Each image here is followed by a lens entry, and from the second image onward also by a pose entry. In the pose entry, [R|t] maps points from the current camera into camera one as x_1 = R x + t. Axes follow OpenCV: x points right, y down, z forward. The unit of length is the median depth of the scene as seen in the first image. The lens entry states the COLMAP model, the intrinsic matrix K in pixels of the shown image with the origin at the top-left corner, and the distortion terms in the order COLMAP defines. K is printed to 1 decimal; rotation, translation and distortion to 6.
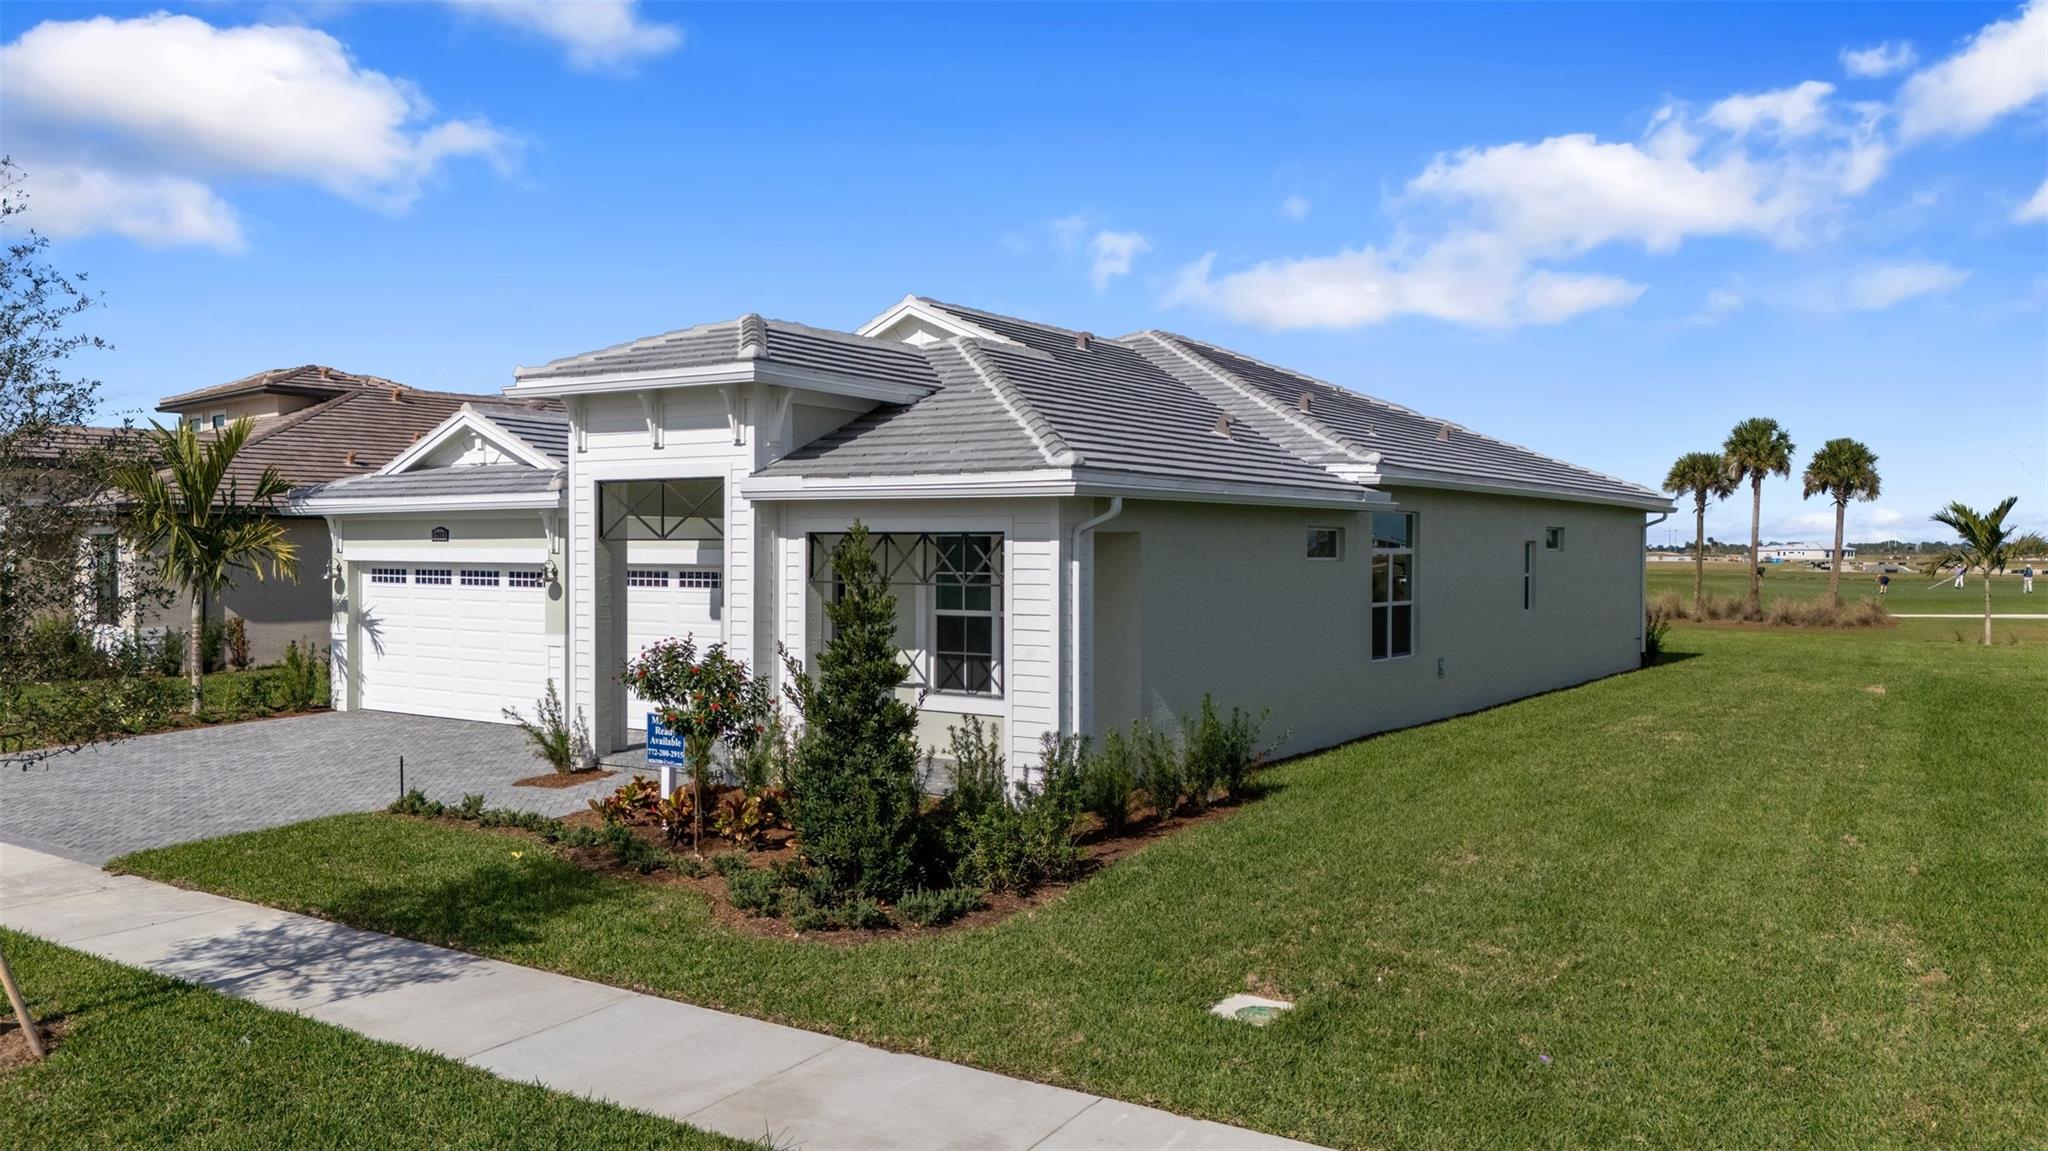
lens RADIAL K [[1526.5, 0, 1031.7], [0, 1526.5, 587.5], [0, 0, 1]] dist [0.051669, -0.028768]
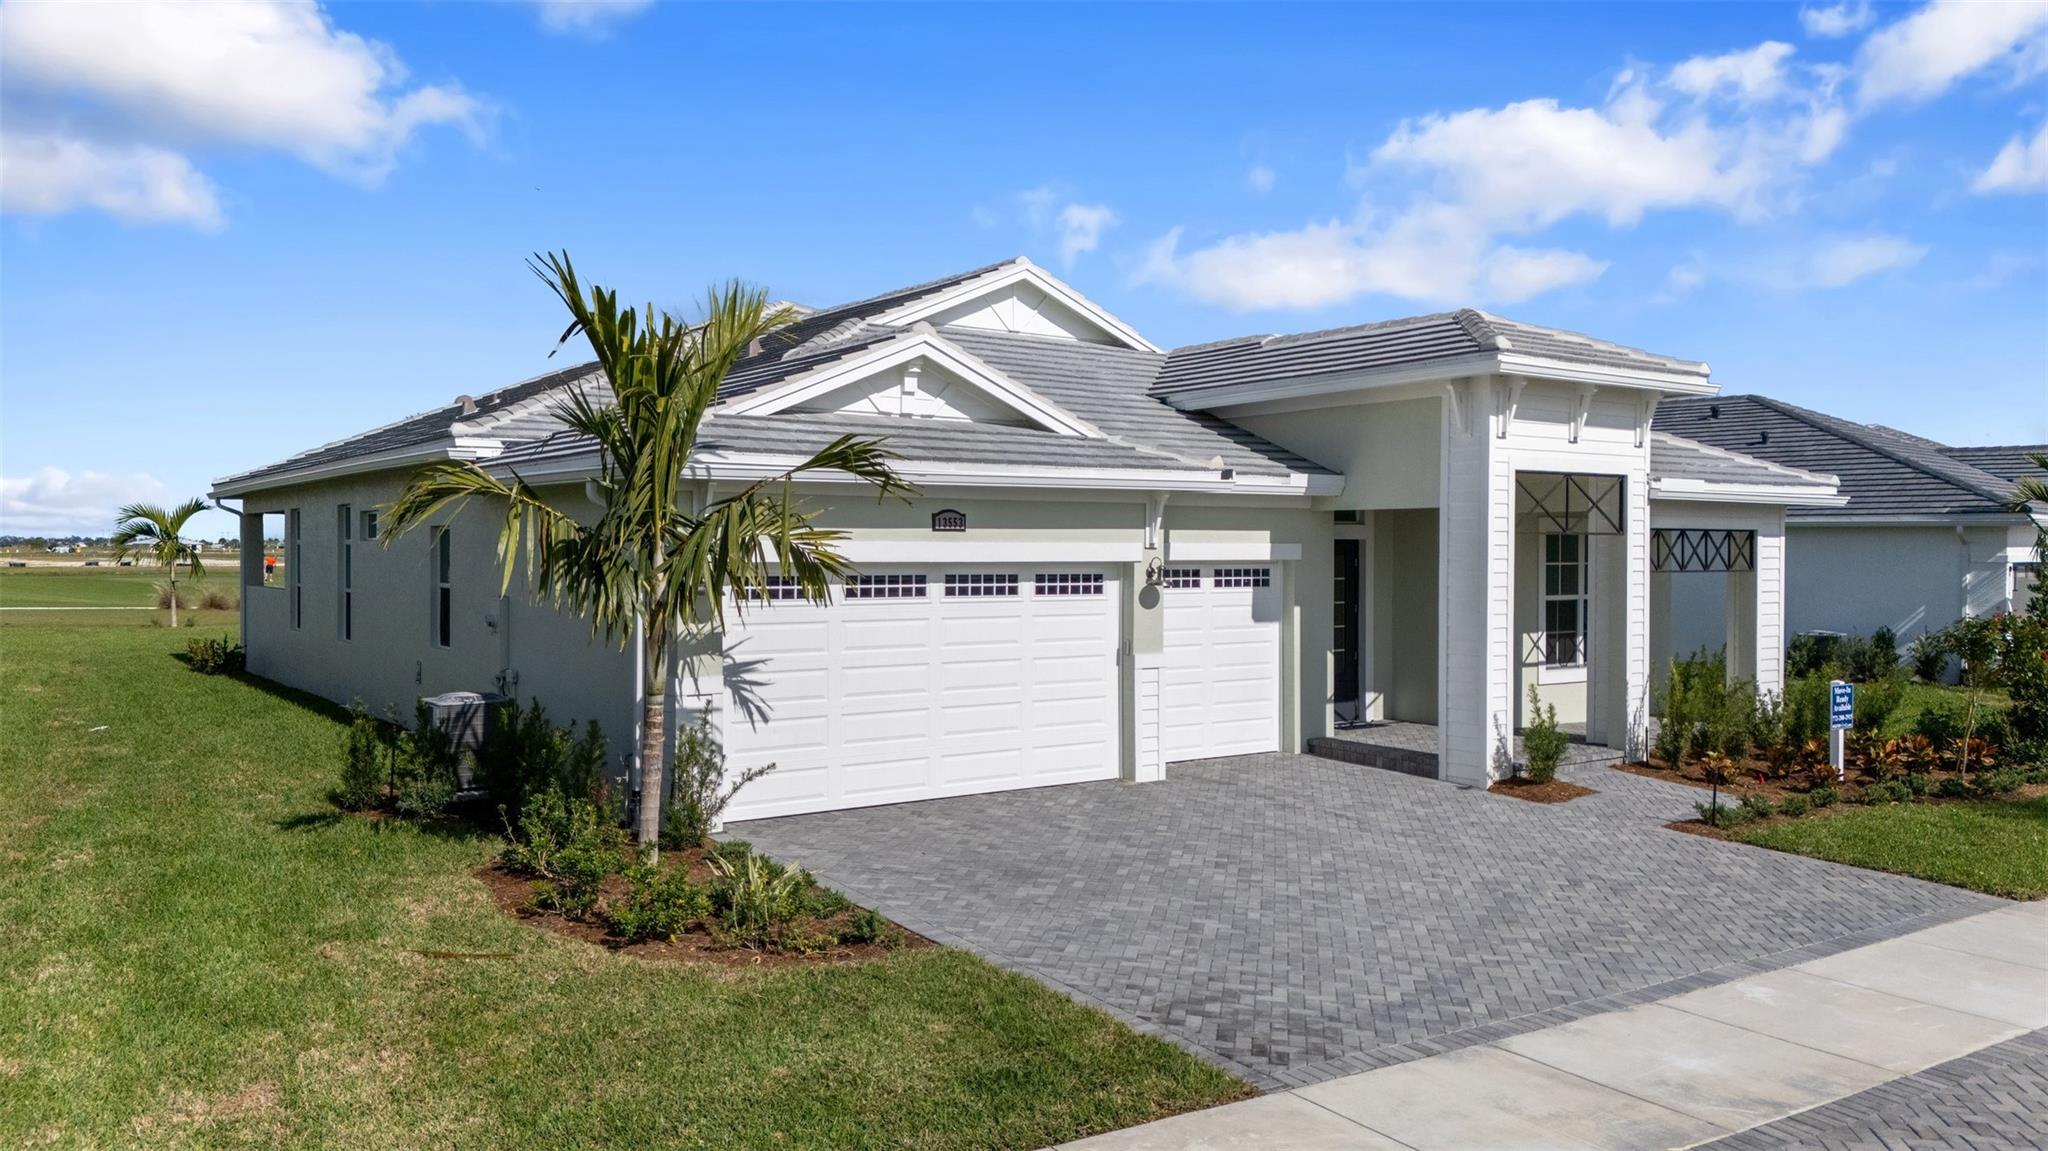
lens RADIAL K [[1526.5, 0, 1014.0], [0, 1526.5, 567.9], [0, 0, 1]] dist [0.051669, -0.028768]
pose [[0.350529, -0.014752, 0.936436, -1.231436], [0.023327, 0.999703, 0.007017, -0.022787], [-0.936261, 0.019384, 0.350769, 0.928459]]
